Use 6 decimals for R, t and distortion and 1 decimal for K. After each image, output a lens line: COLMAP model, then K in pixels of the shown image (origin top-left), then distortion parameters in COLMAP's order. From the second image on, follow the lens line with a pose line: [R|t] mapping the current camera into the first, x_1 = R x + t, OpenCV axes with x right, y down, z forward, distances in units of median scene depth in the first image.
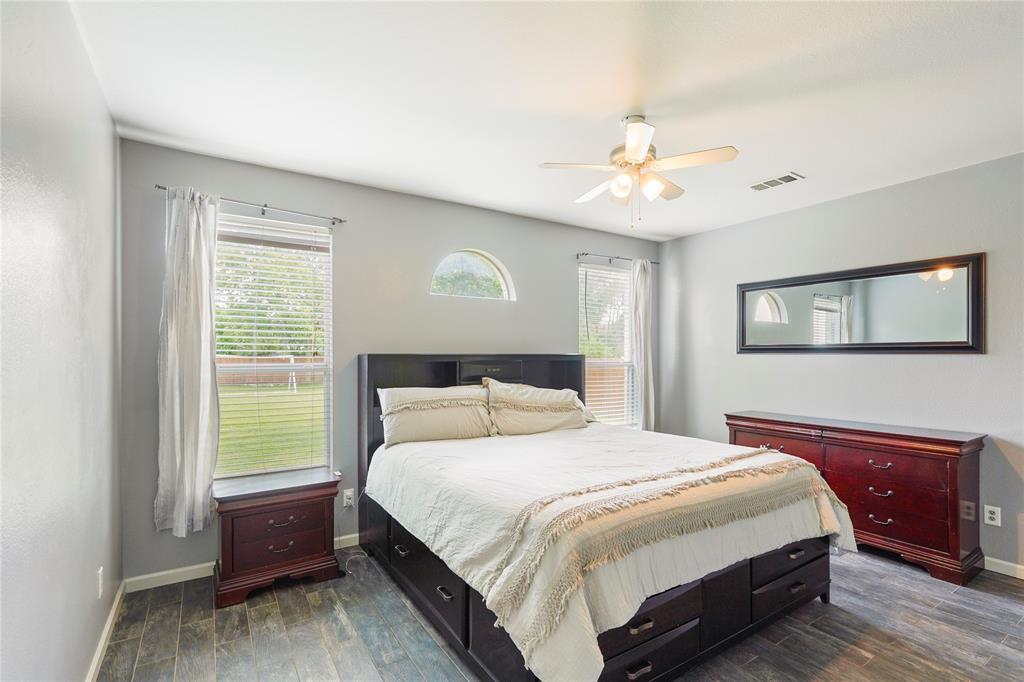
lens RADIAL K [[473.9, 0, 512.0], [0, 473.9, 341.0], [0, 0, 1]] dist [-0.034374, -0.000033]
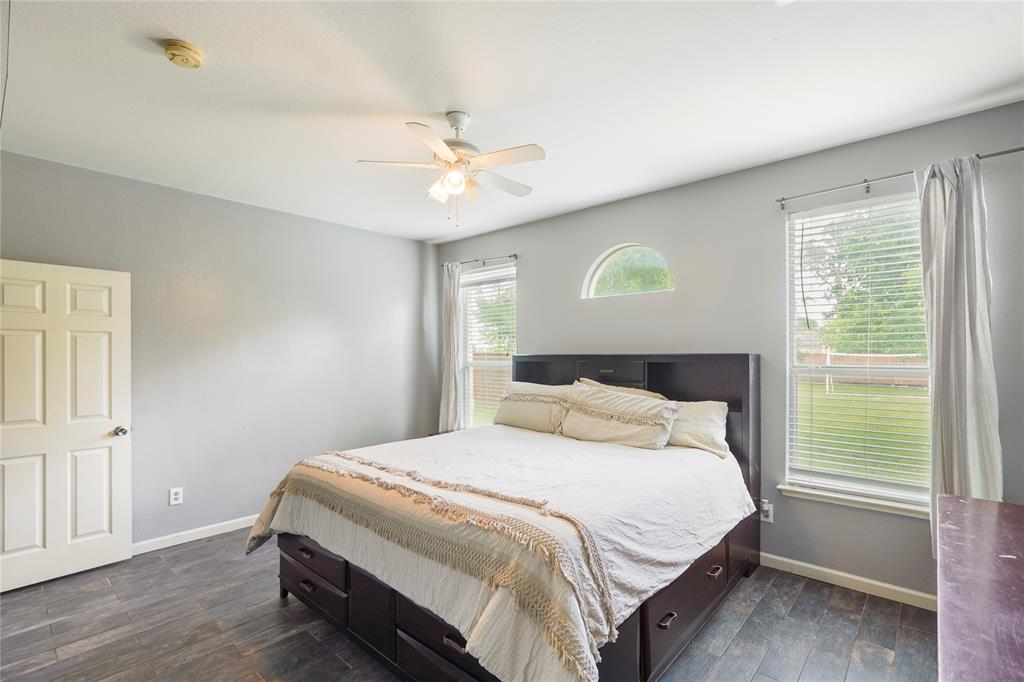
lens RADIAL K [[465.4, 0, 508.2], [0, 465.4, 343.9], [0, 0, 1]] dist [0.000511, 0.000046]
pose [[0.266482, -0.019981, -0.963633, 0.867479], [0.036131, 0.999289, -0.010729, 0.009666], [0.963162, -0.031958, 0.267015, 0.594054]]
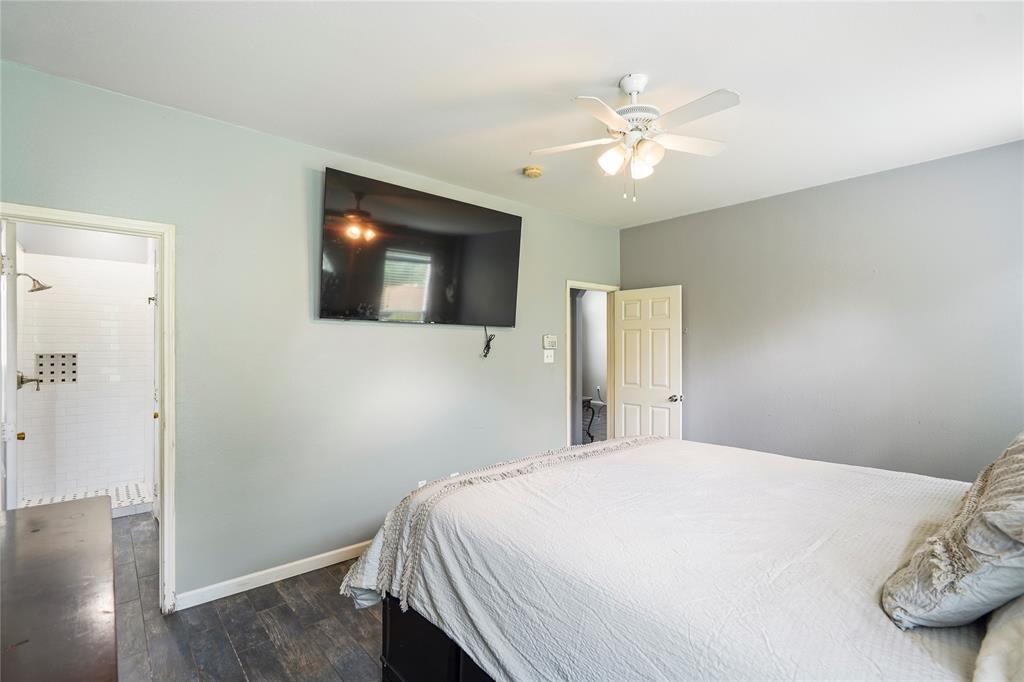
lens RADIAL K [[465.4, 0, 508.2], [0, 465.4, 343.9], [0, 0, 1]] dist [0.000511, 0.000046]
pose [[-0.991056, -0.003494, -0.133399, 0.421147], [0.001279, 0.999363, -0.035674, 0.036703], [0.133439, -0.035525, -0.990420, 1.294815]]
